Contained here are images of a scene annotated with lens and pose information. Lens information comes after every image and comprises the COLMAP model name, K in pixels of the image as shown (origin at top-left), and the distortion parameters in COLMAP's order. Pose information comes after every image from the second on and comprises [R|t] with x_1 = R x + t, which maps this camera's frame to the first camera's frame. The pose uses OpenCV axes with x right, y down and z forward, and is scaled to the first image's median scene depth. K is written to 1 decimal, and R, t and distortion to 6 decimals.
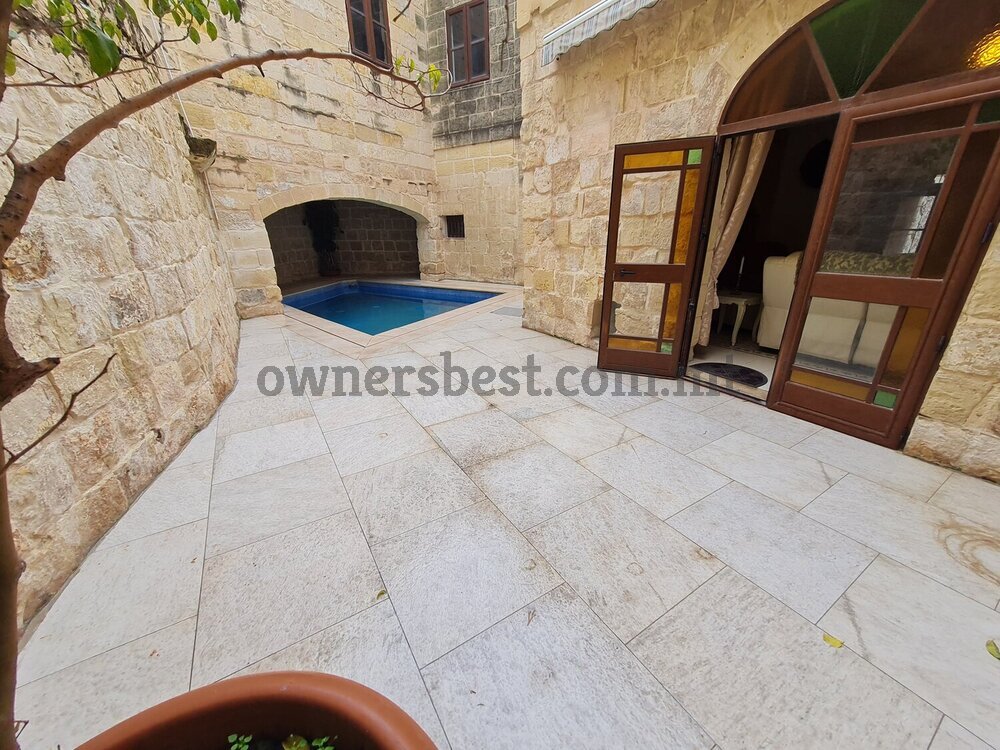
lens RADIAL K [[390.3, 0, 501.3], [0, 390.3, 380.4], [0, 0, 1]] dist [0.012196, -0.000796]
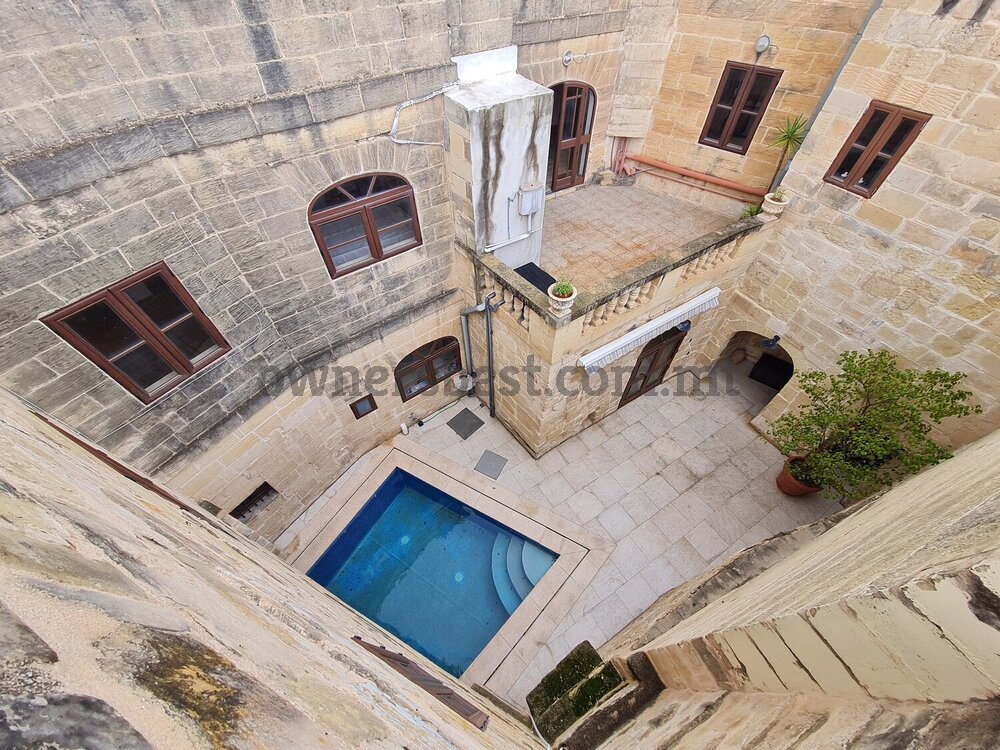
lens RADIAL K [[390.3, 0, 502.1], [0, 390.3, 374.5], [0, 0, 1]] dist [0.012196, -0.000796]
pose [[-0.011231, -0.766746, 0.641852, -0.478126], [0.352166, 0.597733, 0.720204, -1.050403], [-0.935870, 0.234127, 0.263309, 0.430805]]
